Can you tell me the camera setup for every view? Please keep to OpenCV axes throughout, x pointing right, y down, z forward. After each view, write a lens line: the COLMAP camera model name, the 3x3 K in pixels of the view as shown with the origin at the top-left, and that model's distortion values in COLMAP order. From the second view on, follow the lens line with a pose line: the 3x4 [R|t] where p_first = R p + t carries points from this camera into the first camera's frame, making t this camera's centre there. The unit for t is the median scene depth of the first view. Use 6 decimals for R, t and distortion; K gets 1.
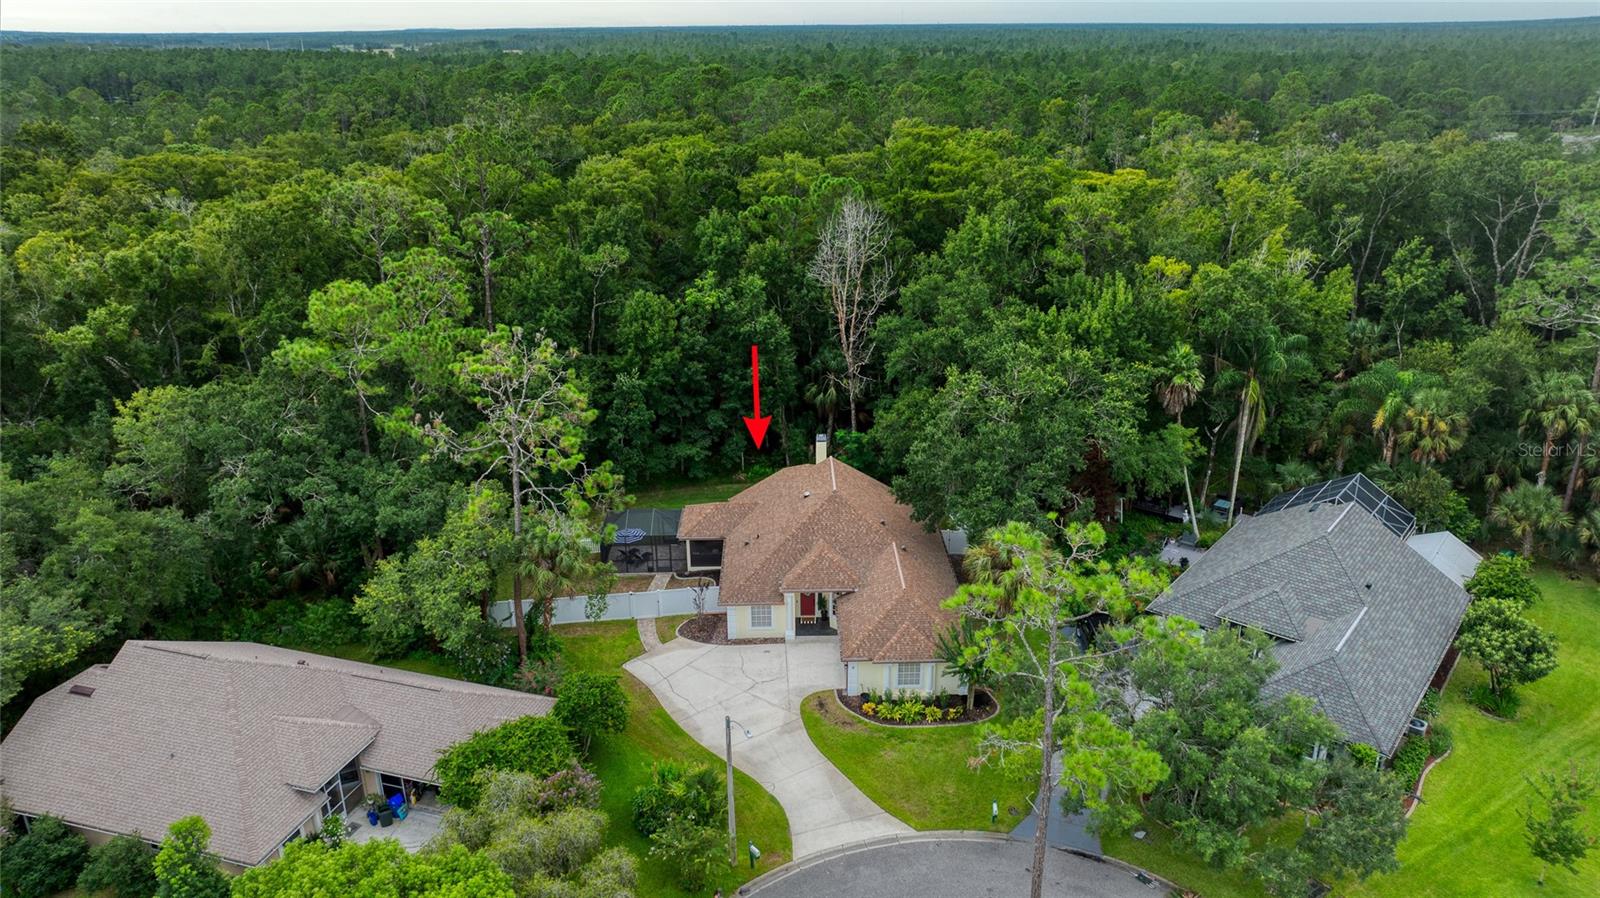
lens RADIAL K [[1177.8, 0, 800.0], [0, 1177.8, 449.0], [0, 0, 1]] dist [-0.007266, -0.004345]
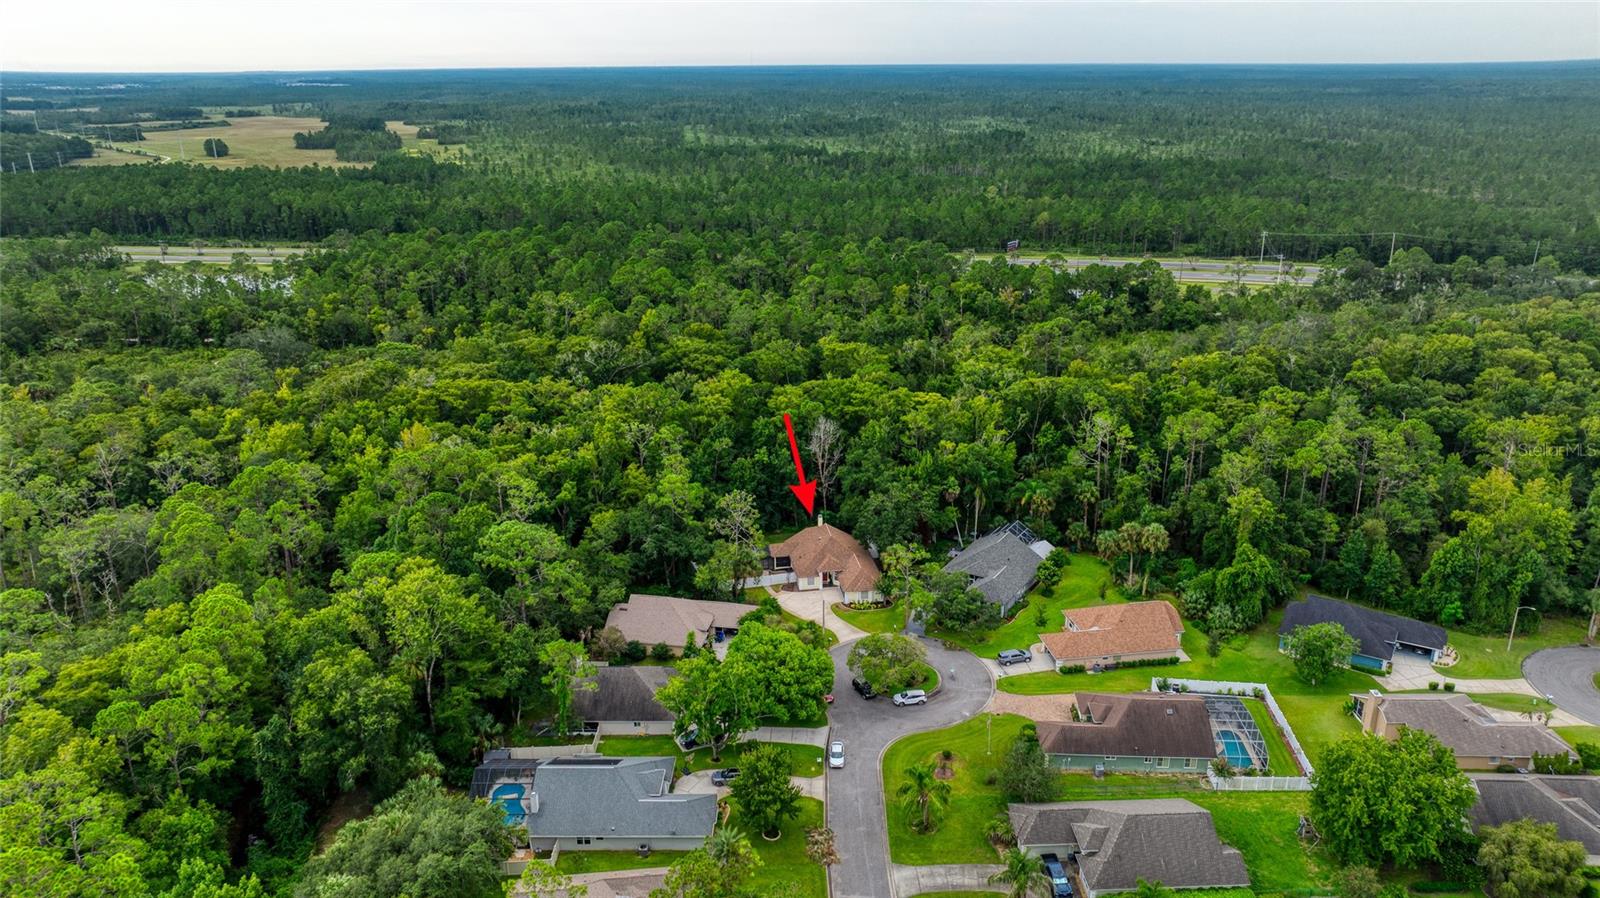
lens RADIAL K [[1177.8, 0, 800.0], [0, 1177.8, 449.0], [0, 0, 1]] dist [-0.007266, -0.004345]
pose [[0.992346, -0.040336, 0.116716, -0.361185], [0.043555, 0.998734, -0.025164, -0.104762], [-0.115553, 0.030055, 0.992846, -1.770204]]
